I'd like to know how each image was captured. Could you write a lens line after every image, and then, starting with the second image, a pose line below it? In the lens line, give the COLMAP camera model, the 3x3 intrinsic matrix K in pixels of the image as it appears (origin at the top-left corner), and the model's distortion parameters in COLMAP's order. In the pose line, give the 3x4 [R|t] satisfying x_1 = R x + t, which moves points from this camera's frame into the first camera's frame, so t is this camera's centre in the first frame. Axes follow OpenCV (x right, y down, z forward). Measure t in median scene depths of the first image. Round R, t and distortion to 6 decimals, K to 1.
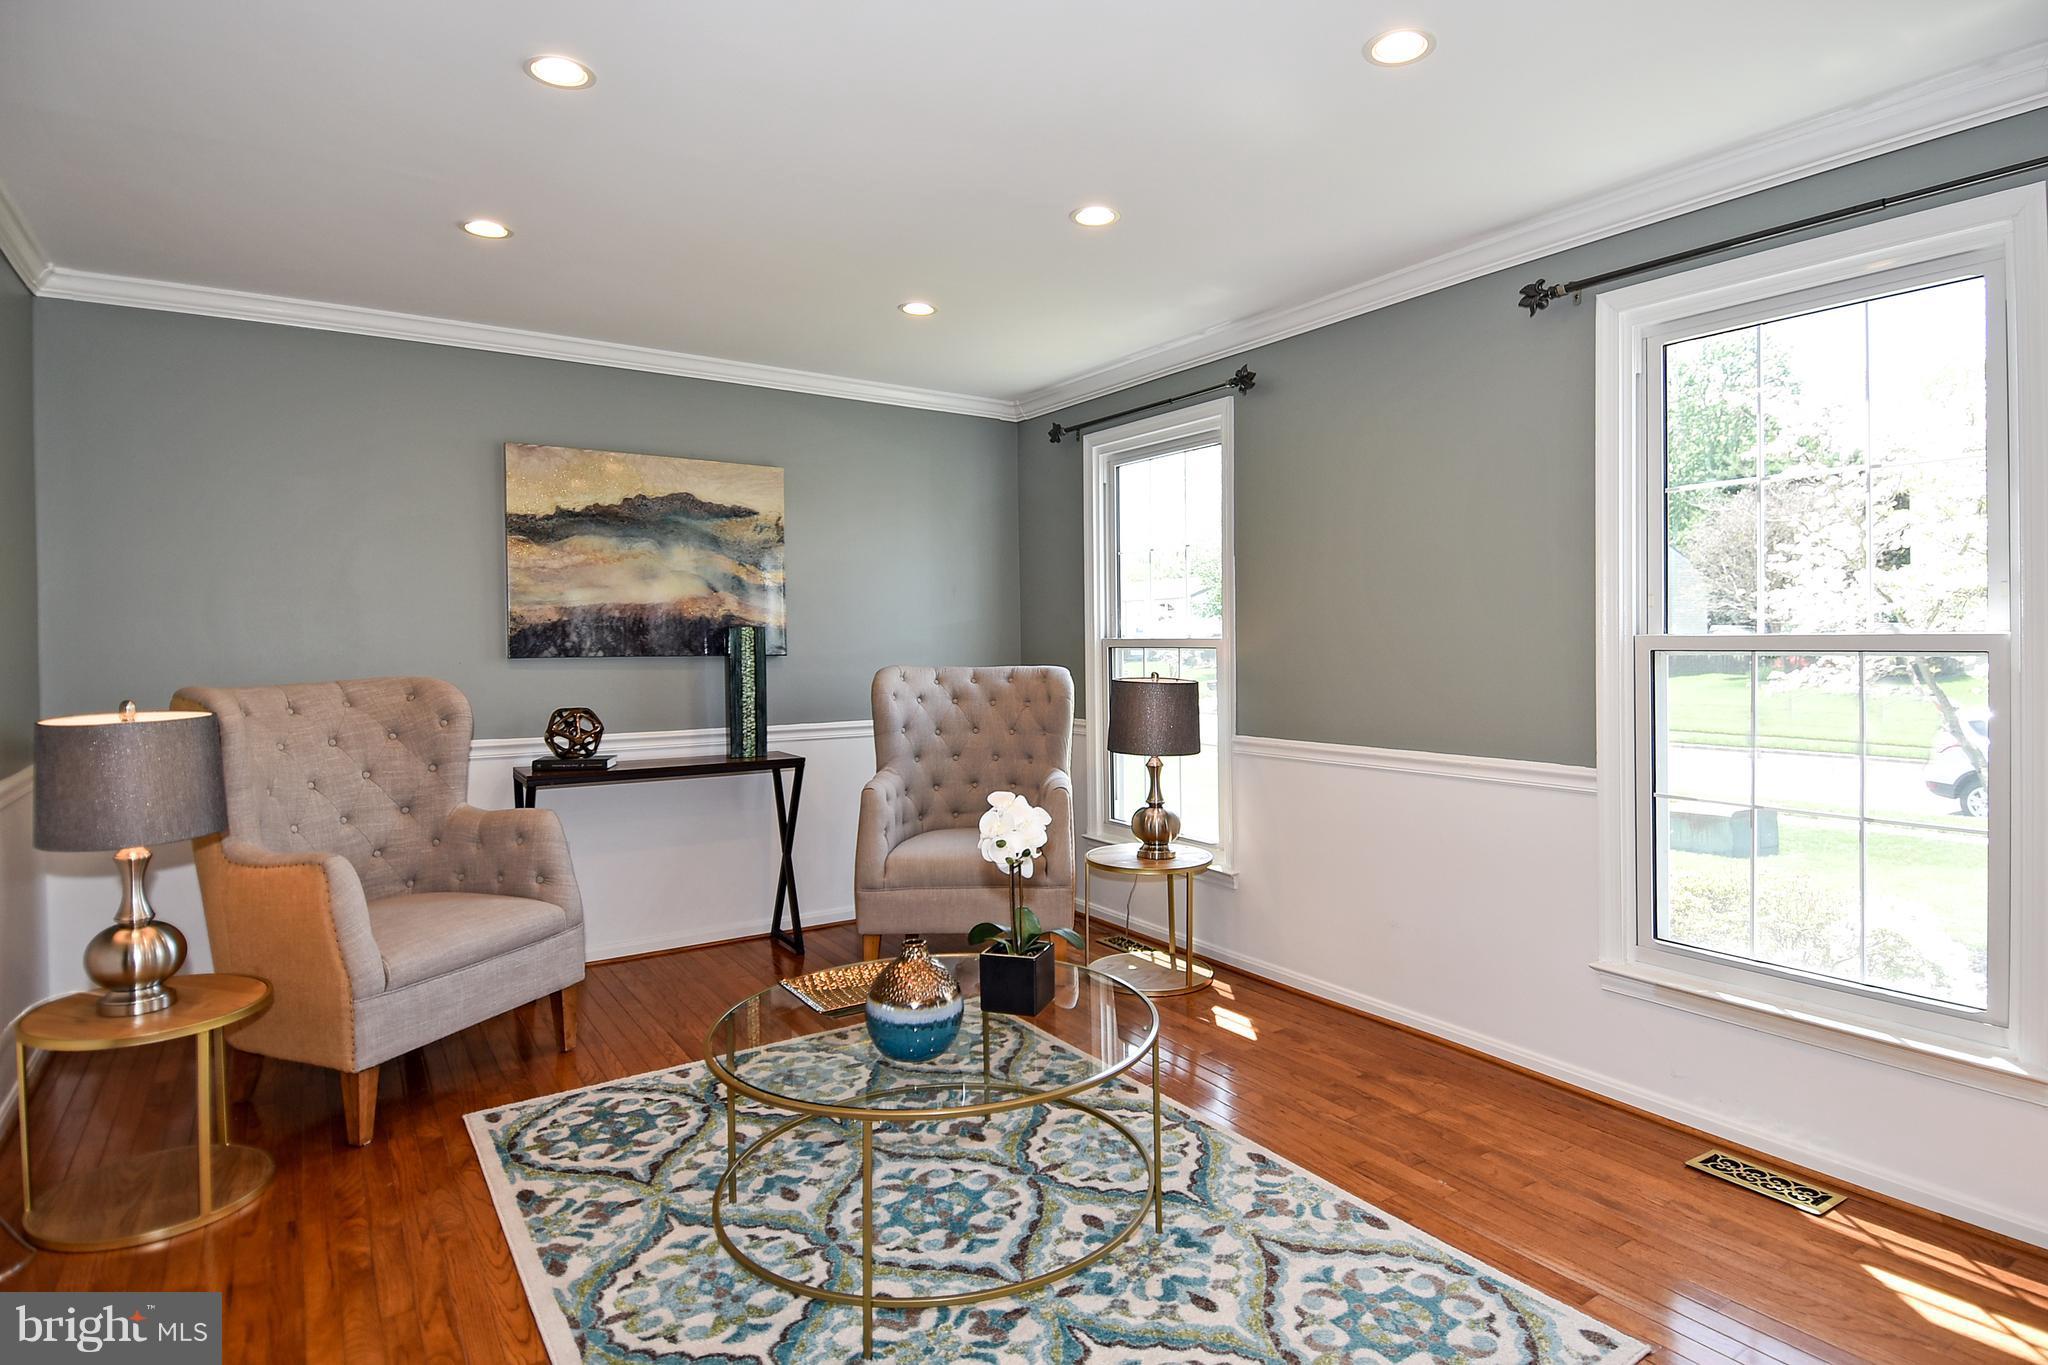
lens RADIAL K [[1076.7, 0, 1034.9], [0, 1076.7, 675.3], [0, 0, 1]] dist [0.019287, -0.025744]
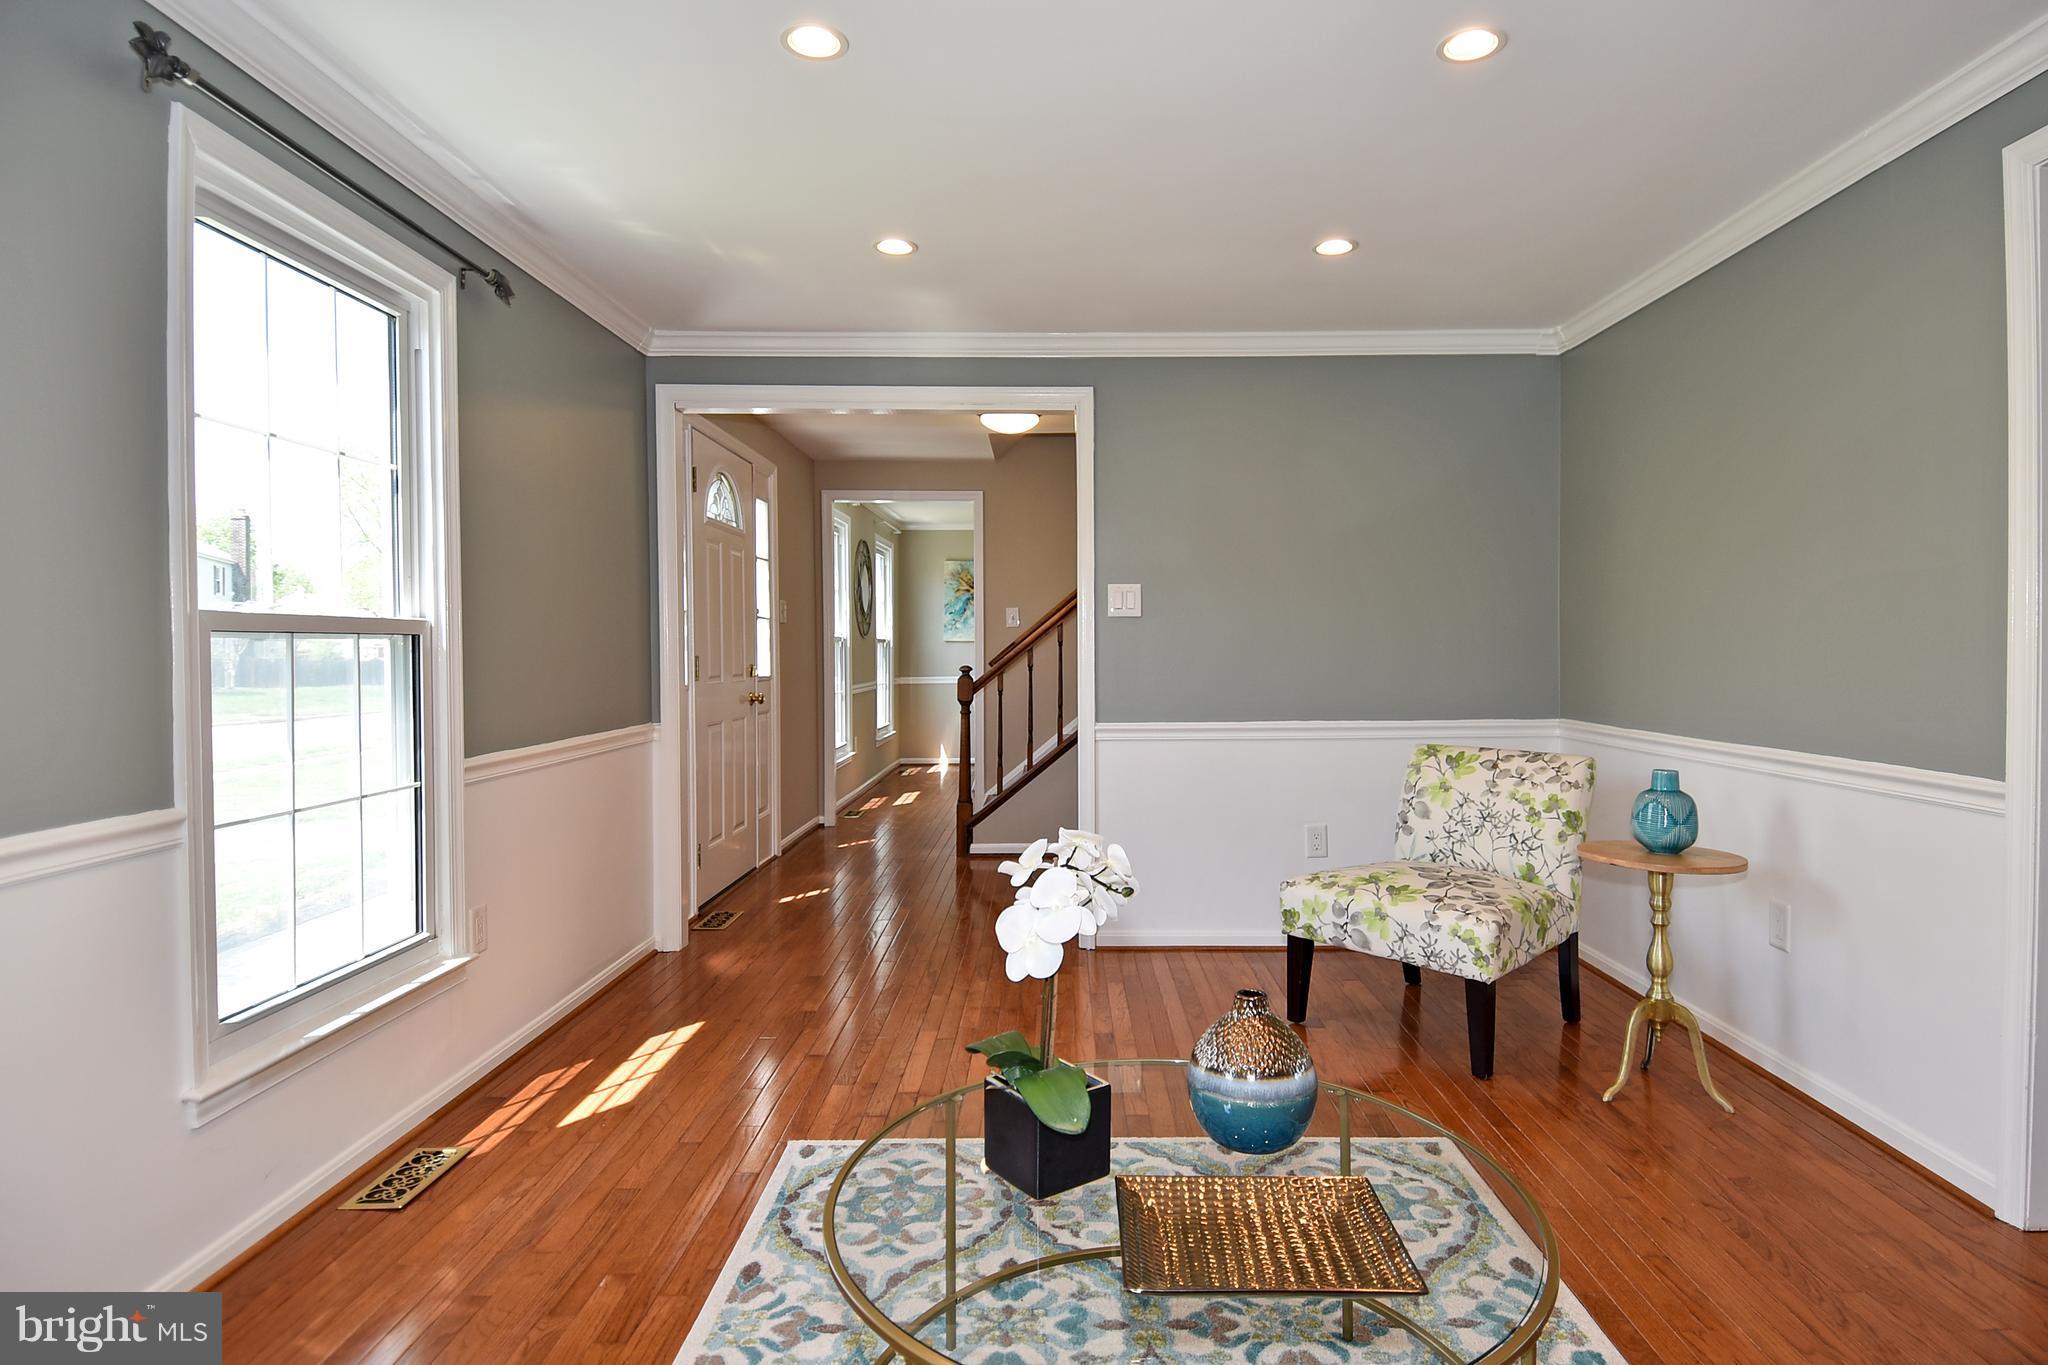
lens RADIAL K [[1076.7, 0, 1089.3], [0, 1076.7, 638.1], [0, 0, 1]] dist [0.019287, -0.025744]
pose [[-0.824074, 0.012629, 0.566342, -0.435444], [0.028144, 0.999430, 0.018665, -0.021149], [-0.565783, 0.031320, -0.823959, 1.604539]]
